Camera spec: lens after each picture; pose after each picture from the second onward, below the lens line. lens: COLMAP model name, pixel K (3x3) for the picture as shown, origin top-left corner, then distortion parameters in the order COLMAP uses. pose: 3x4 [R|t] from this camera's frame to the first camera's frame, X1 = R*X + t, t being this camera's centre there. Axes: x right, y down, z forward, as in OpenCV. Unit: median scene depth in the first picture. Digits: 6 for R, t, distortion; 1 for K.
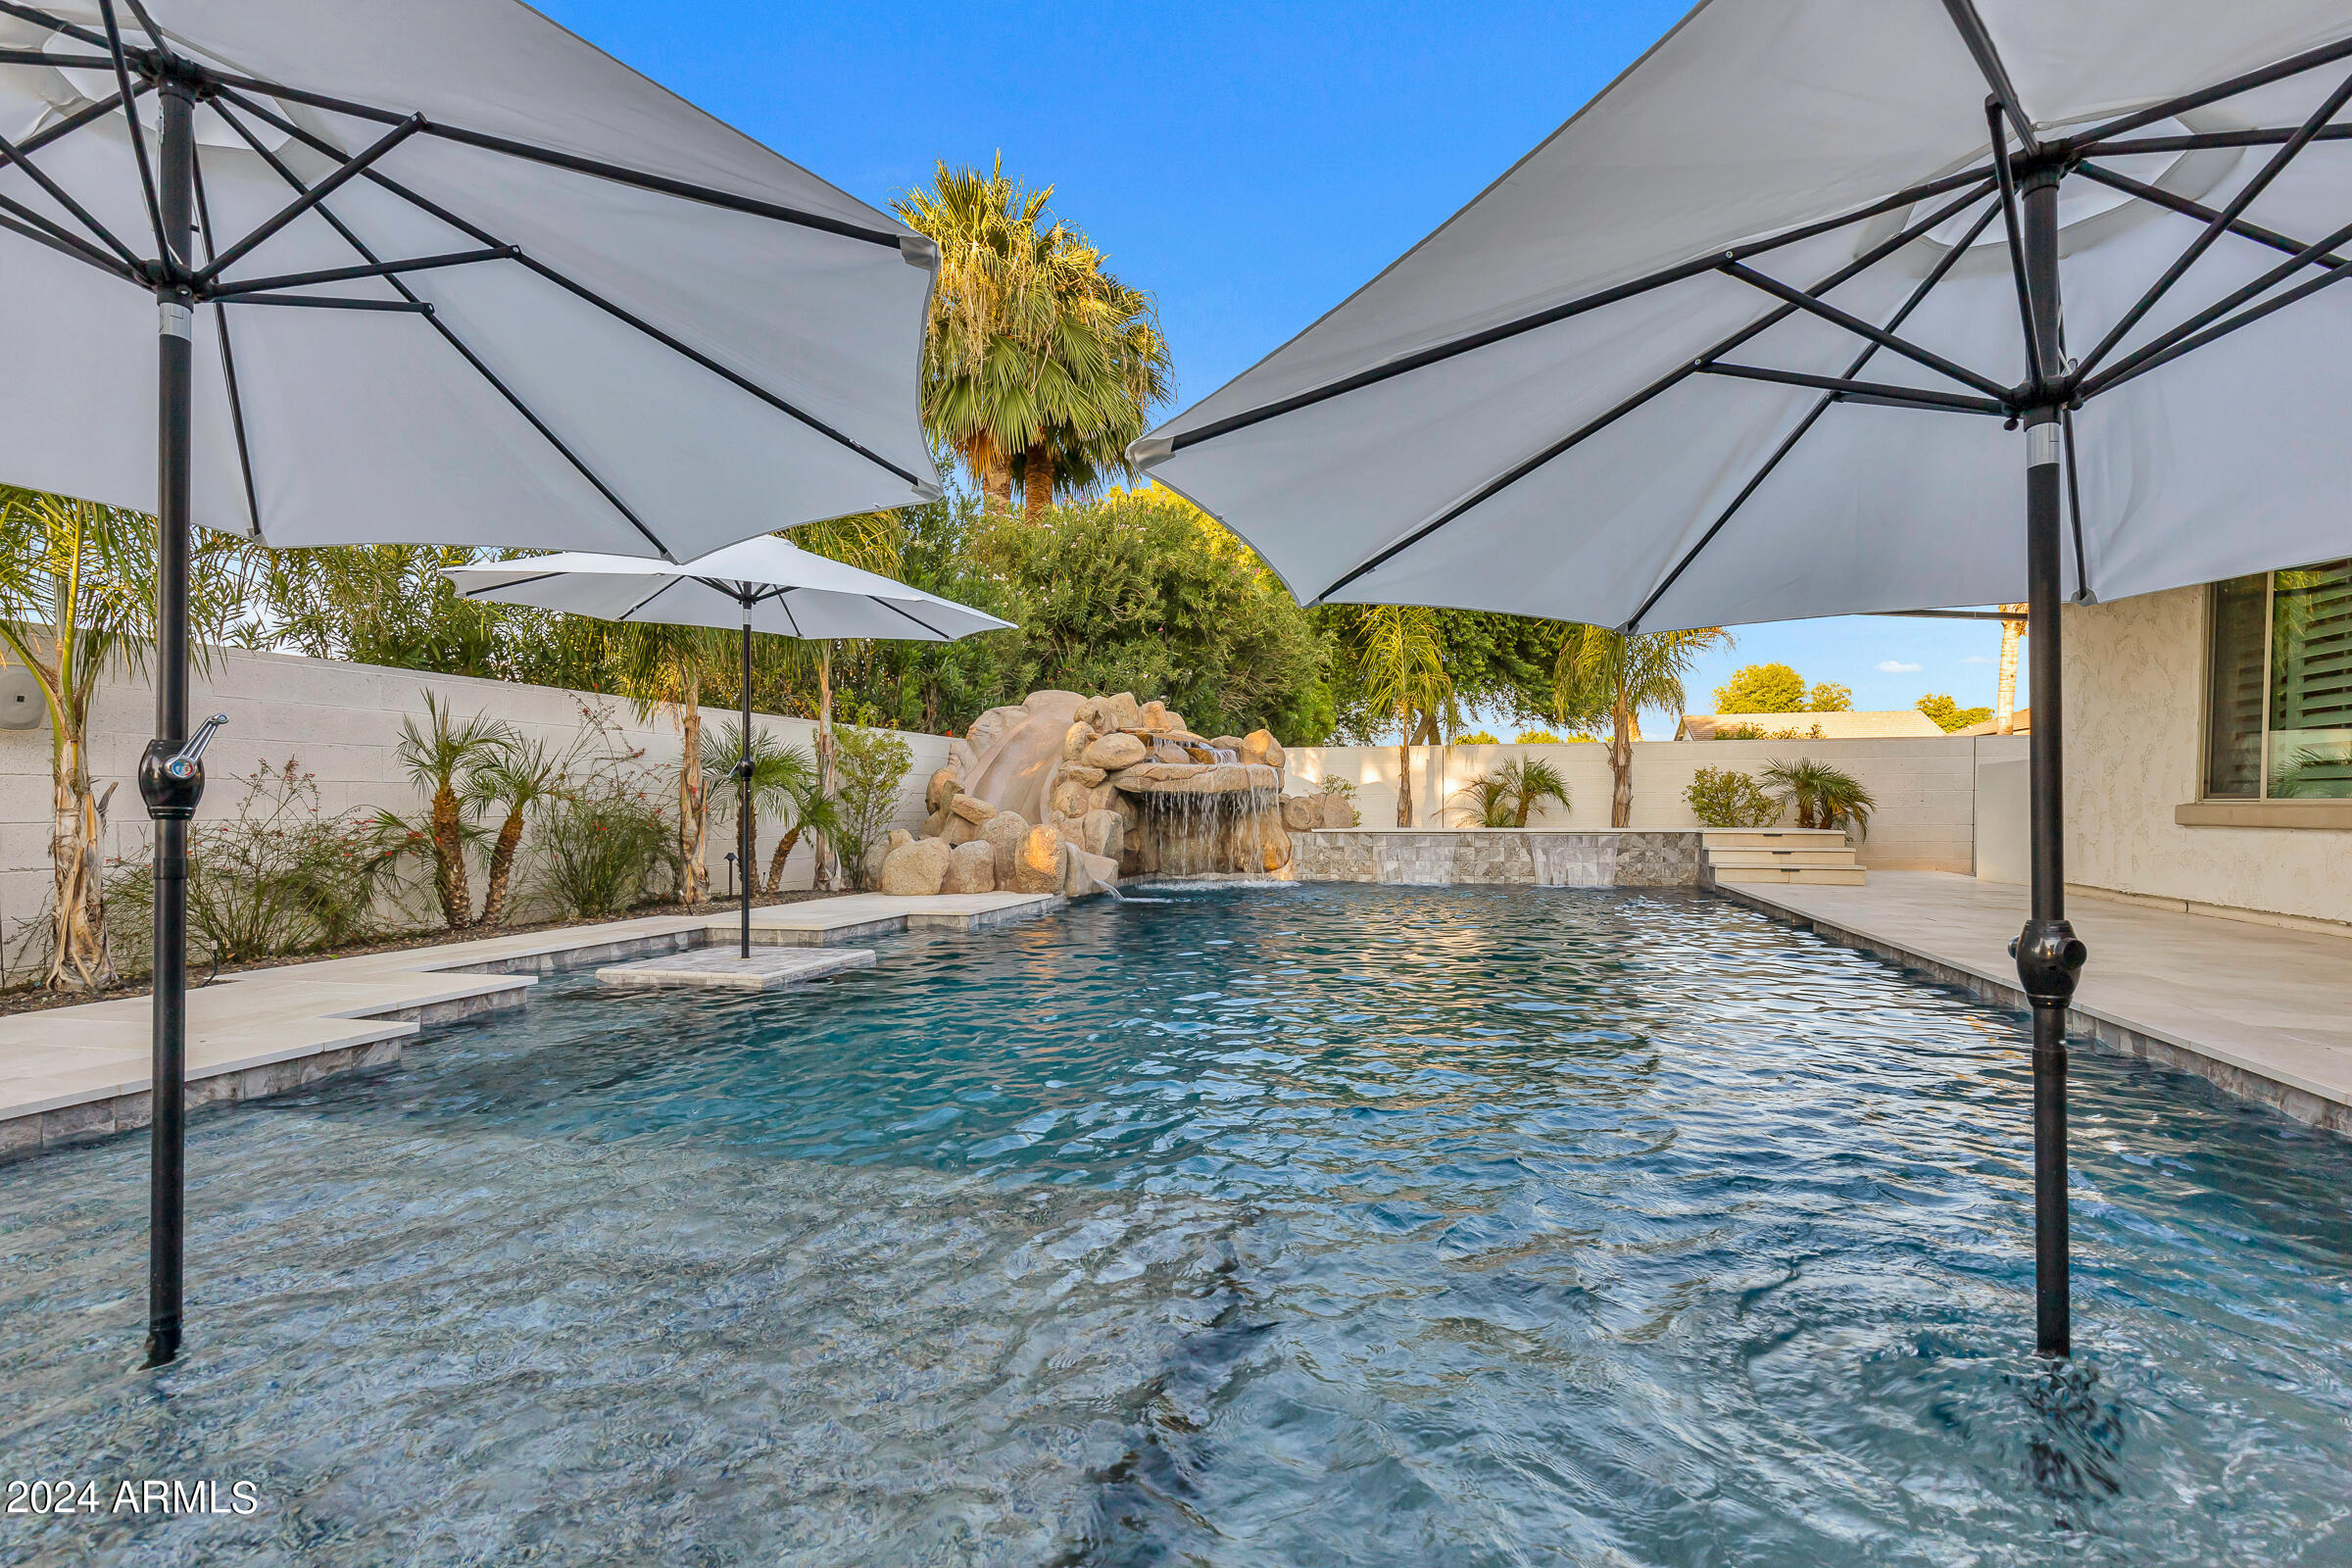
lens RADIAL K [[1116.2, 0, 1168.4], [0, 1116.2, 799.5], [0, 0, 1]] dist [0.001752, 0.000008]
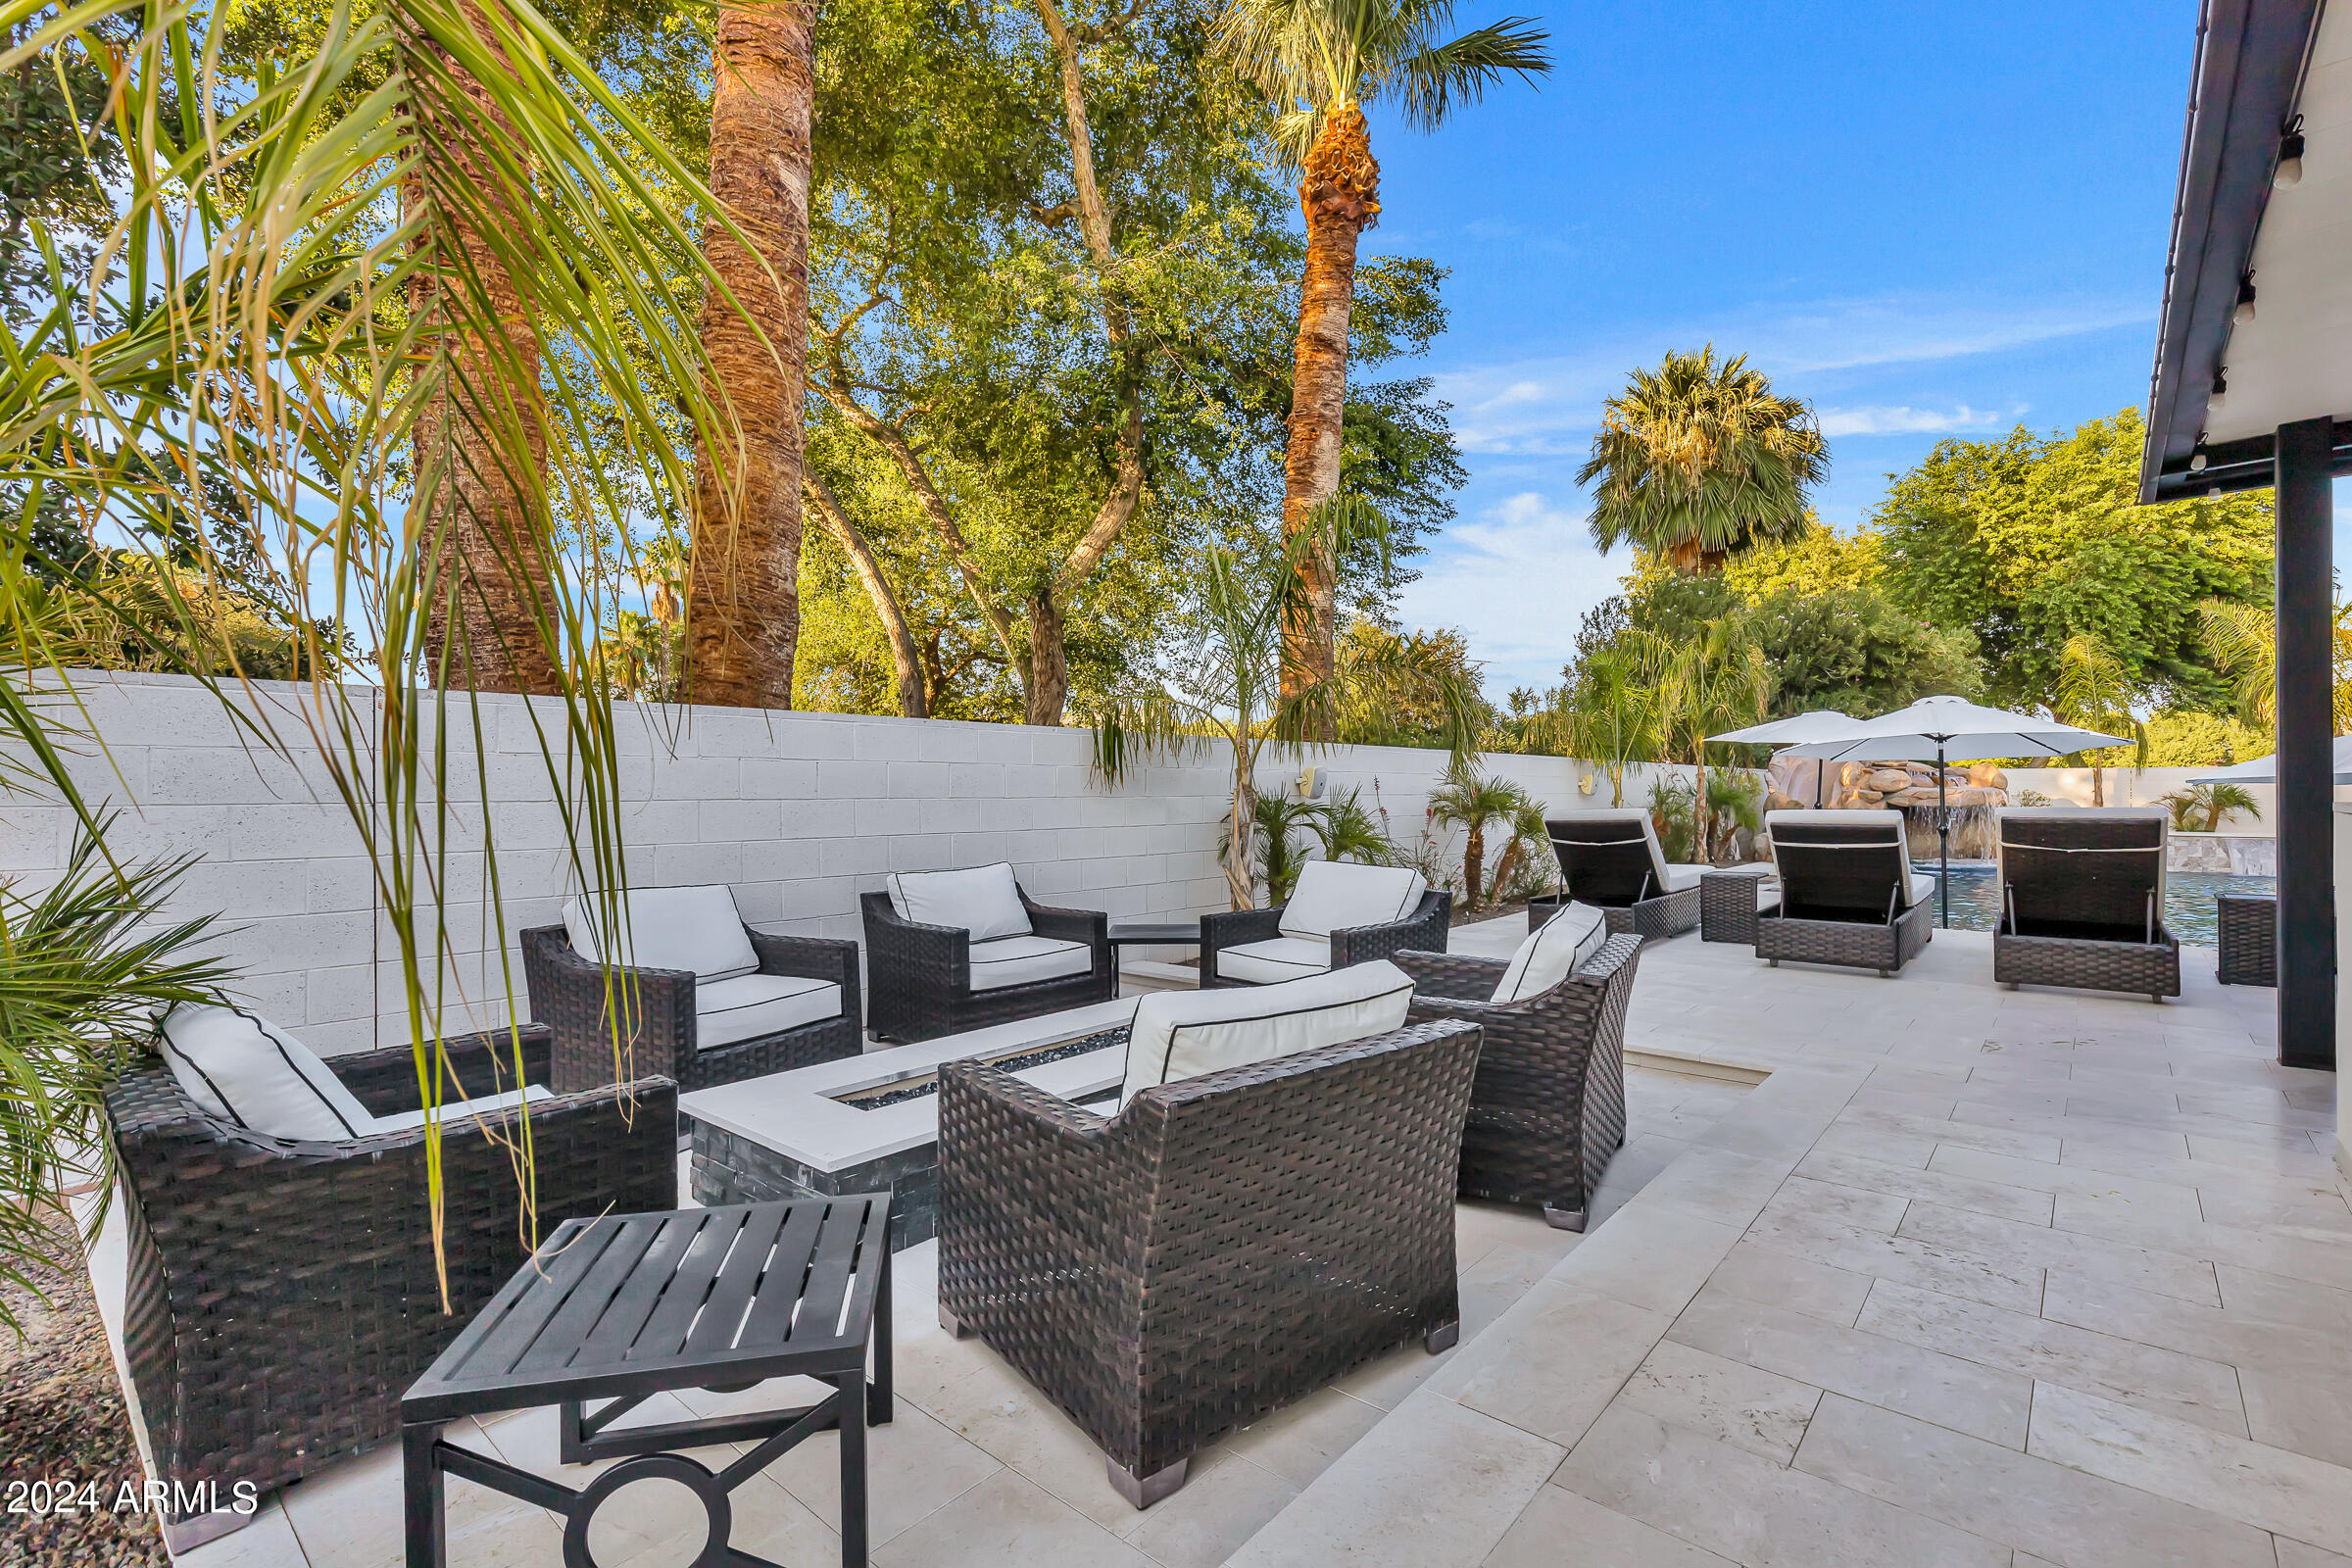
lens RADIAL K [[1039.5, 0, 1176.0], [0, 1039.5, 784.0], [0, 0, 1]] dist [-0.013196, 0.000076]
pose [[0.897541, 0.002857, -0.440921, -0.216411], [-0.003540, 0.999993, -0.000726, -0.023257], [0.440916, 0.002213, 0.897546, -0.548533]]
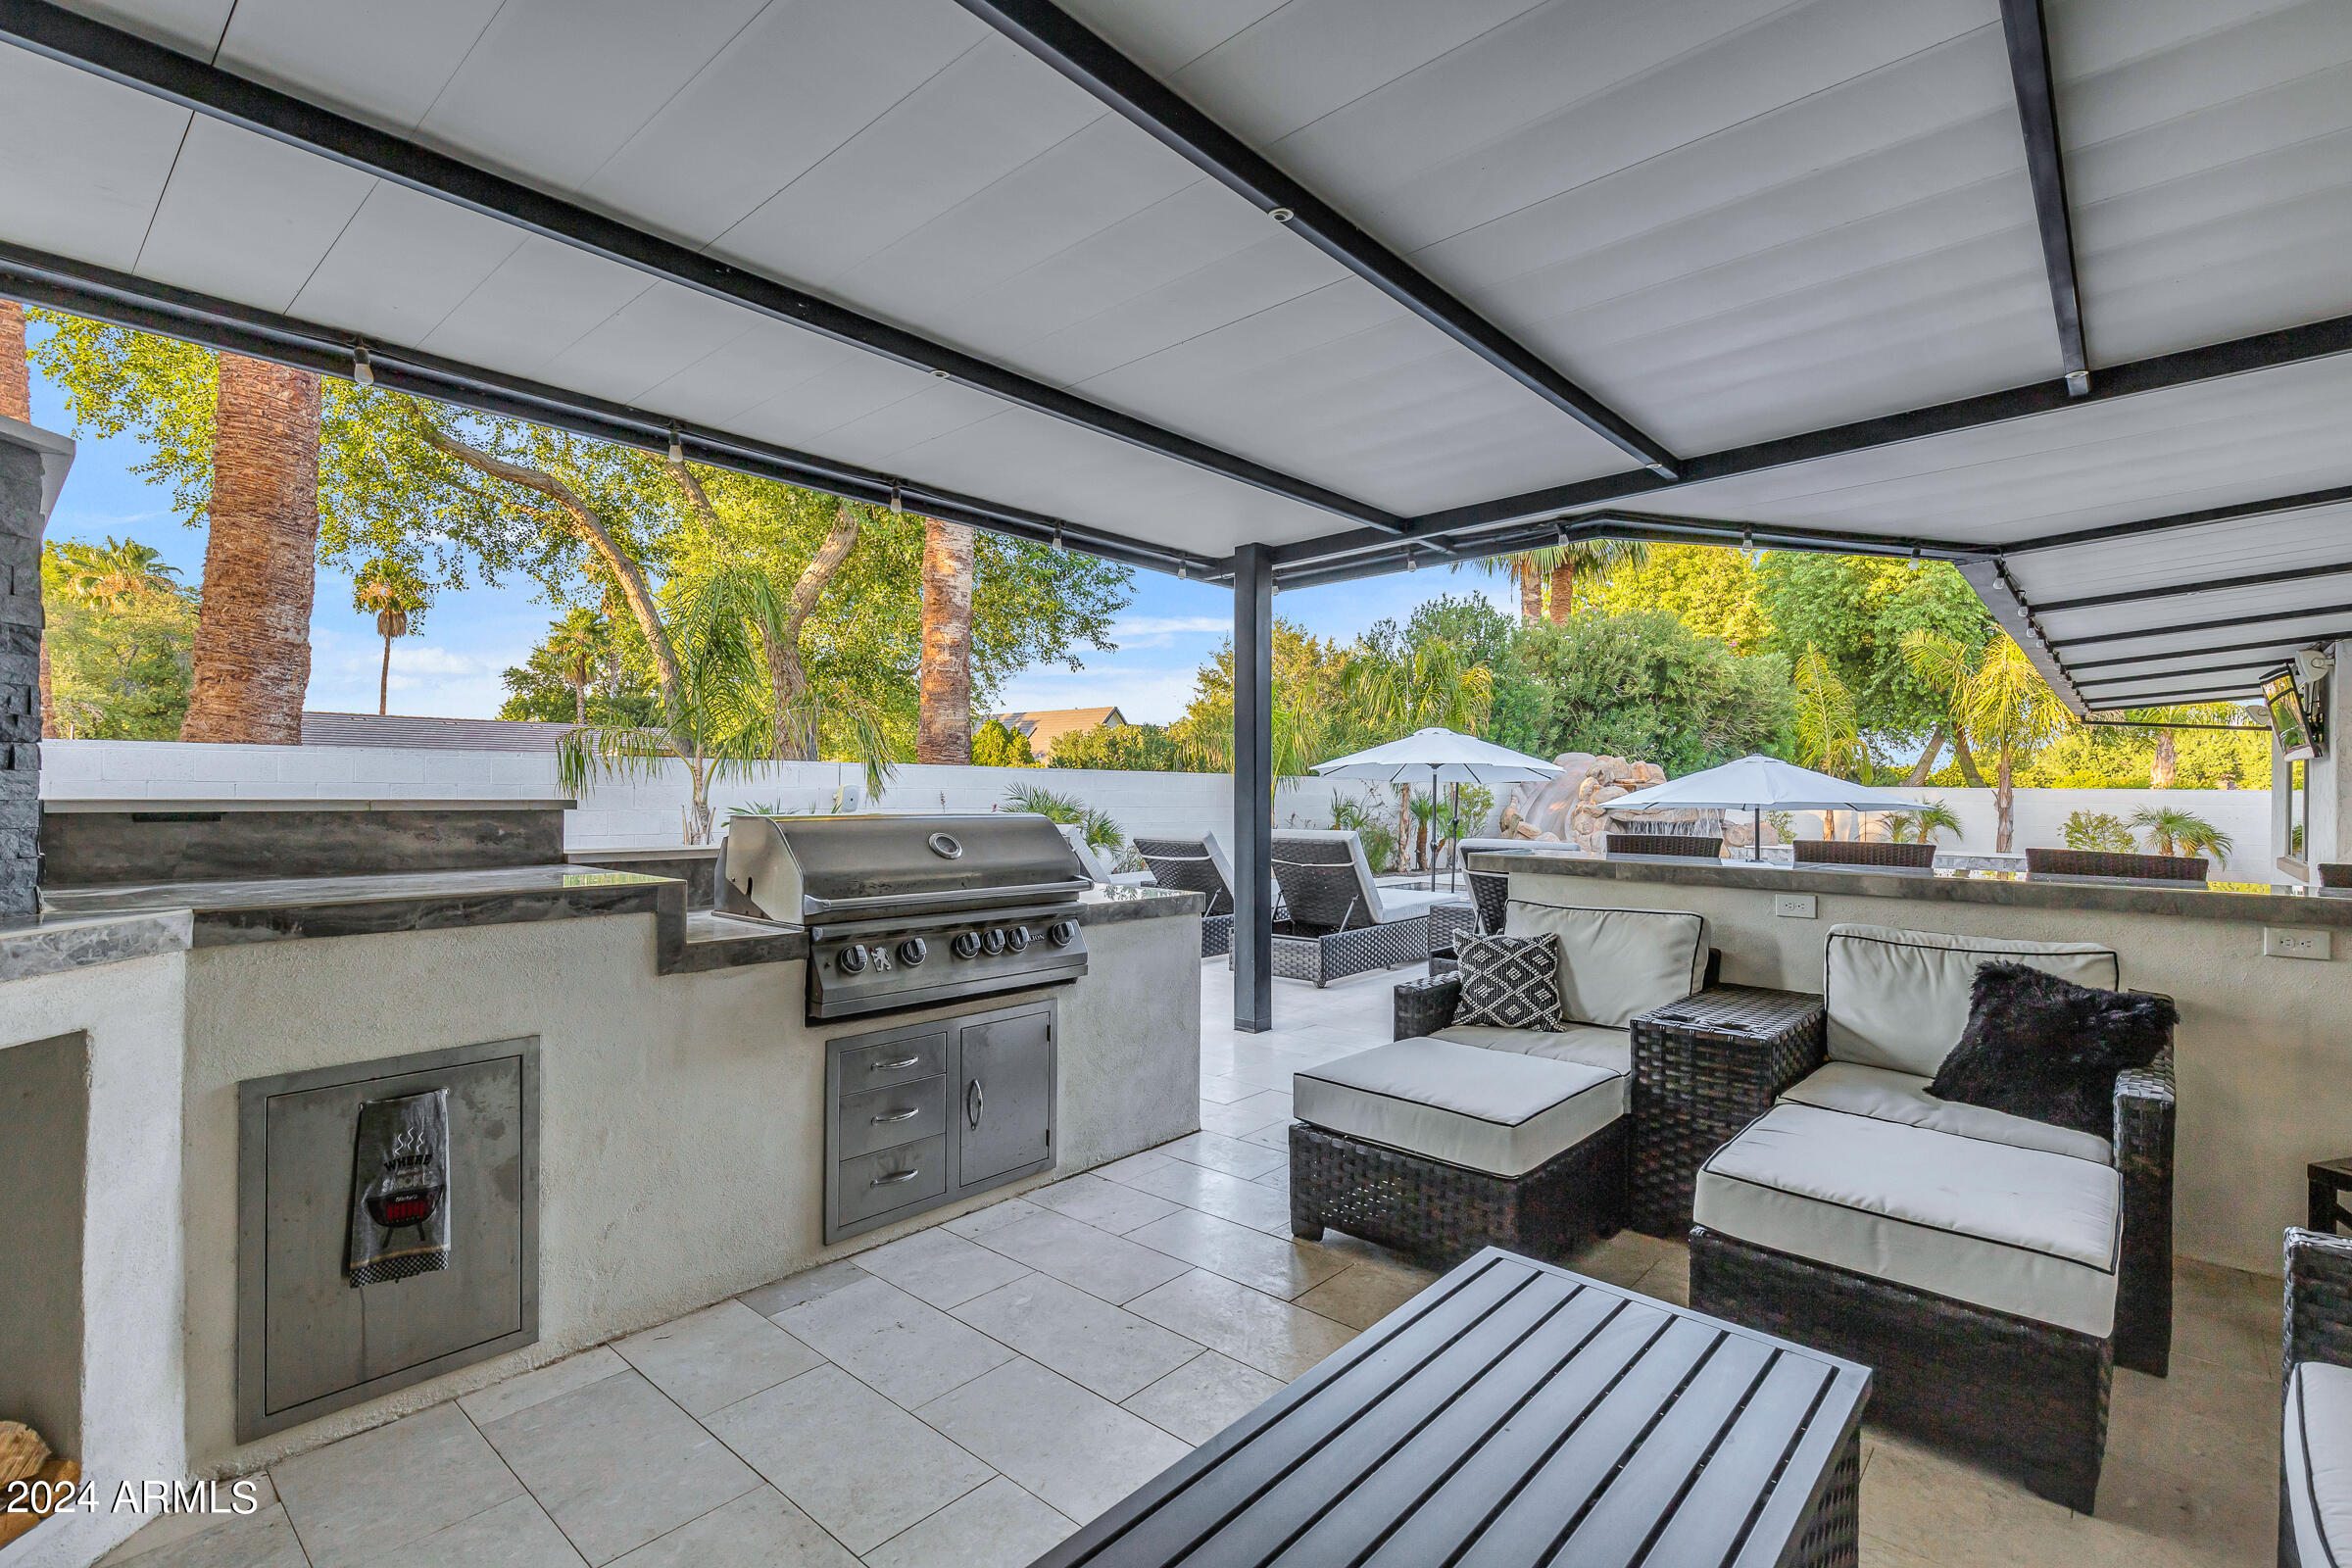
lens RADIAL K [[1061.0, 0, 1166.3], [0, 1061.0, 794.2], [0, 0, 1]] dist [0.001886, -0.000857]
pose [[0.897233, 0.015686, -0.441280, 0.040338], [-0.014593, 0.999876, 0.005872, -0.031971], [0.441317, 0.001171, 0.897350, -0.527272]]
